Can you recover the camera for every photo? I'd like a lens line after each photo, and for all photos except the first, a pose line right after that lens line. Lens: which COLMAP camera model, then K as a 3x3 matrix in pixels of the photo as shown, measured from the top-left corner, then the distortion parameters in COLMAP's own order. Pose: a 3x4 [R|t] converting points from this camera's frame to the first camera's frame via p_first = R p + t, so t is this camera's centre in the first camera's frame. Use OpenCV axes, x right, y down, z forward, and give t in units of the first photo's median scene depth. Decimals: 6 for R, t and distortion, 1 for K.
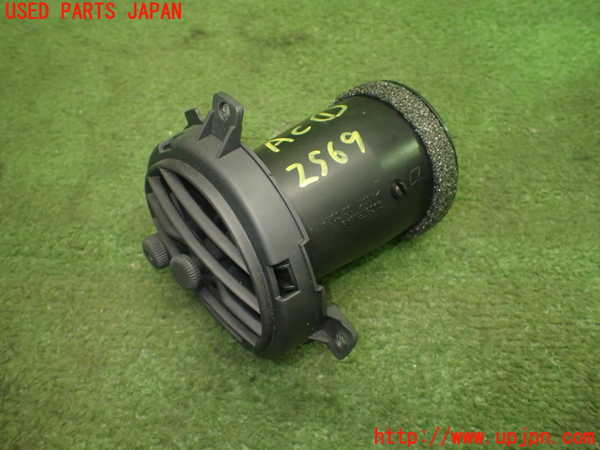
lens RADIAL K [[526.4, 0, 300.0], [0, 526.4, 225.0], [0, 0, 1]] dist [-0.054263, -0.007205]
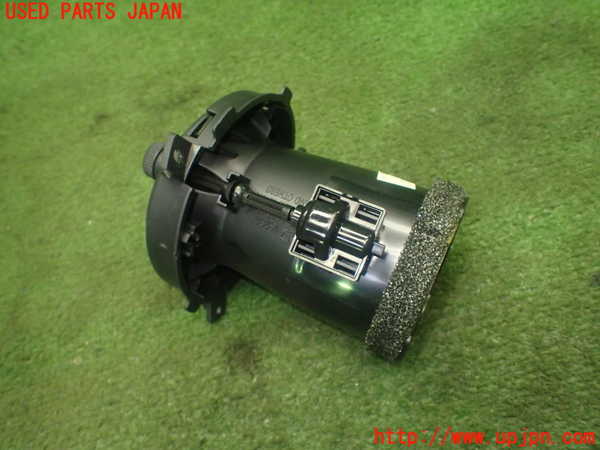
lens RADIAL K [[526.4, 0, 300.0], [0, 526.4, 225.0], [0, 0, 1]] dist [-0.054263, -0.007205]
pose [[0.953526, -0.296463, -0.053823, 0.198344], [0.294220, 0.954637, -0.045865, -0.002145], [0.064978, 0.027898, 0.997497, 0.001199]]
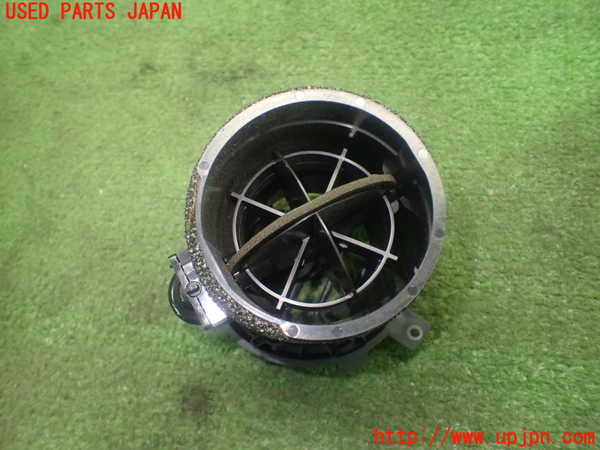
lens RADIAL K [[526.4, 0, 300.0], [0, 526.4, 225.0], [0, 0, 1]] dist [-0.054263, -0.007205]
pose [[0.982259, 0.026201, -0.185690, 0.303294], [-0.001123, 0.990996, 0.133886, -0.242463], [0.187526, -0.131302, 0.973444, 0.098741]]
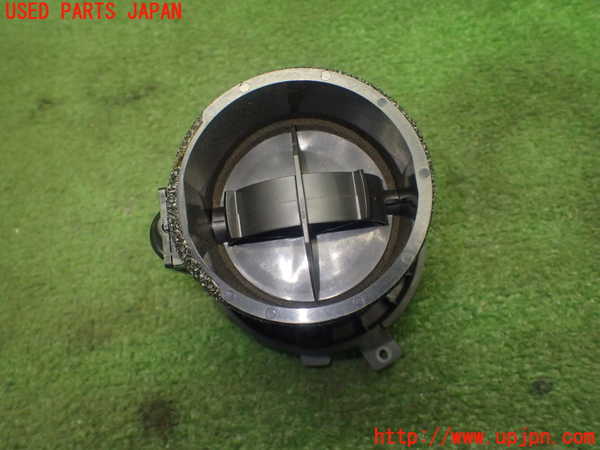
lens RADIAL K [[526.4, 0, 300.0], [0, 526.4, 225.0], [0, 0, 1]] dist [-0.054263, -0.007205]
pose [[0.984384, -0.172730, -0.033947, 0.285538], [0.174871, 0.981655, 0.075978, -0.165483], [0.020200, -0.080728, 0.996531, 0.078430]]
